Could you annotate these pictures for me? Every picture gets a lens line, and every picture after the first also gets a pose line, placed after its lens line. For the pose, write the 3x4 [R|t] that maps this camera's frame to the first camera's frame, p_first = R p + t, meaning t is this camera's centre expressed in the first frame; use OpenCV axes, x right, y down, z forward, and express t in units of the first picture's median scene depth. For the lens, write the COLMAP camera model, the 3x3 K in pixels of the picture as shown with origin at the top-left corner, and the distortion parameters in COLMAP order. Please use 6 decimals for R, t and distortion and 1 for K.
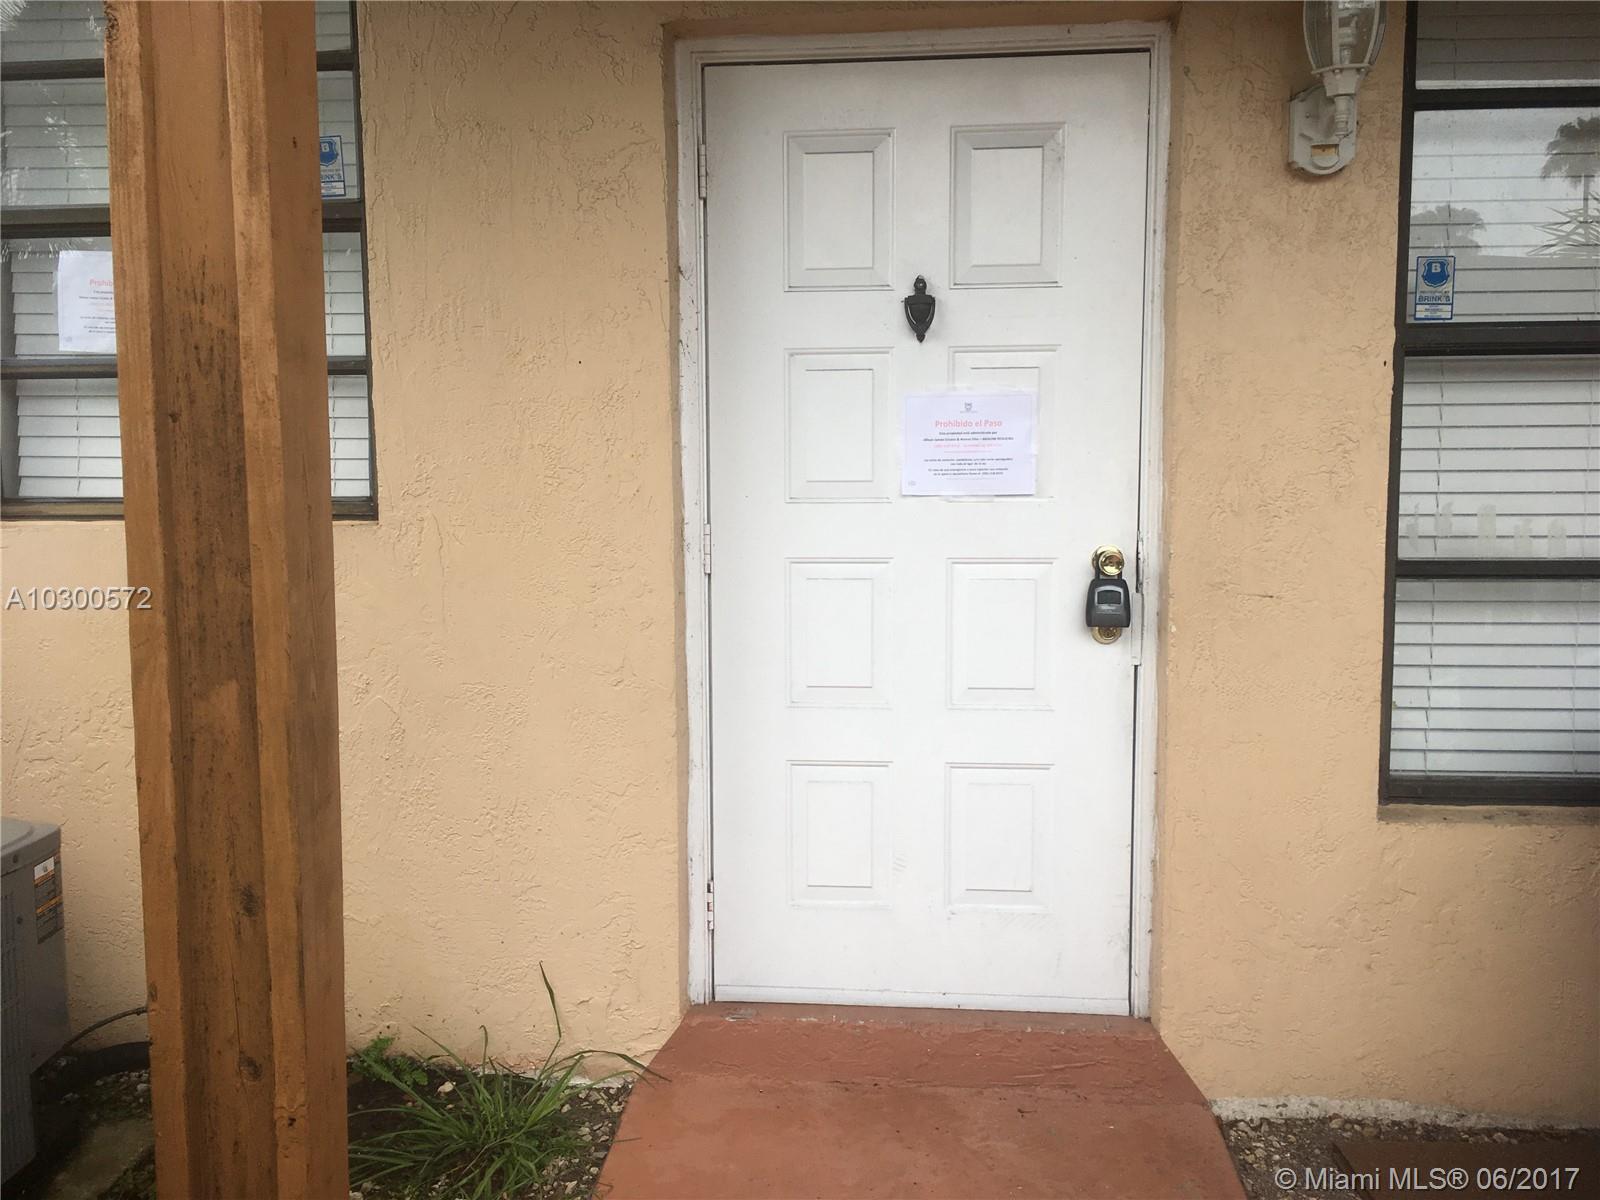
lens RADIAL K [[1371.7, 0, 803.3], [0, 1371.7, 595.5], [0, 0, 1]] dist [0.059797, -0.098227]
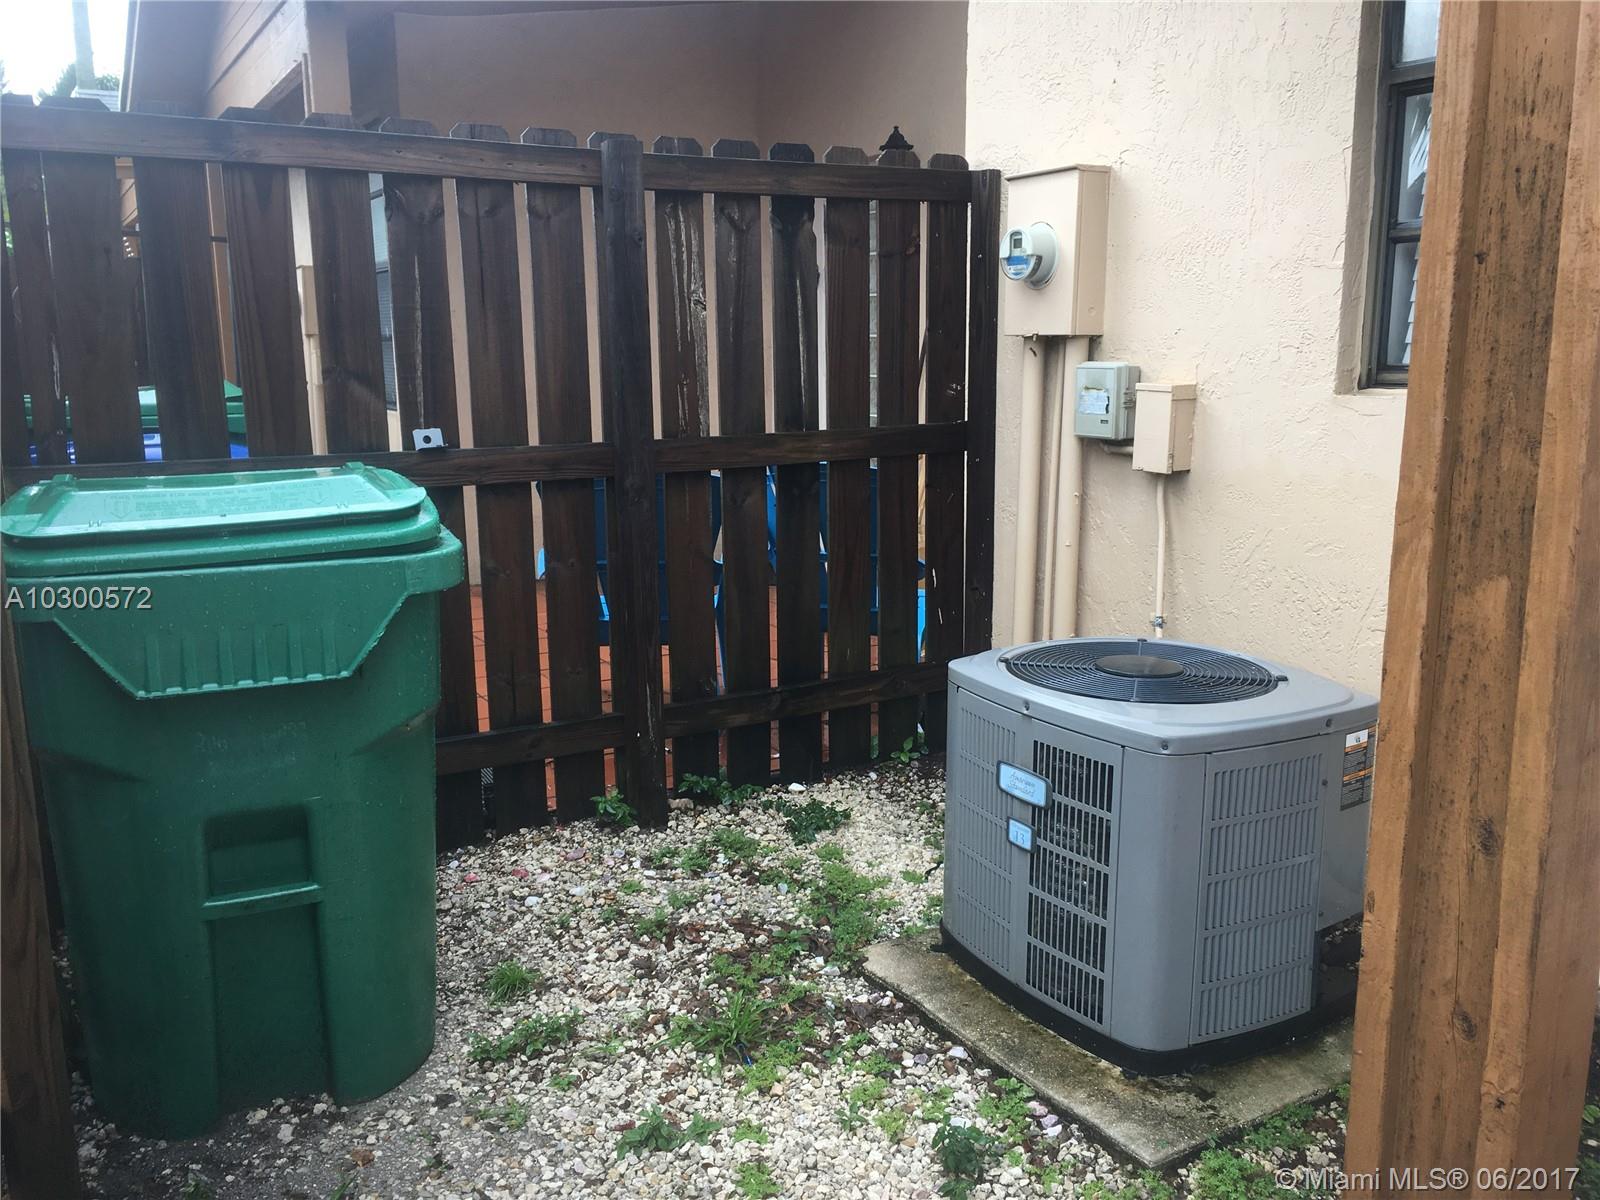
lens RADIAL K [[1371.7, 0, 803.3], [0, 1371.7, 595.5], [0, 0, 1]] dist [0.059797, -0.098227]
pose [[0.568730, 0.153932, -0.807992, 0.023726], [-0.083980, 0.988066, 0.129127, 0.000357], [0.818226, -0.005583, 0.574870, 0.175923]]
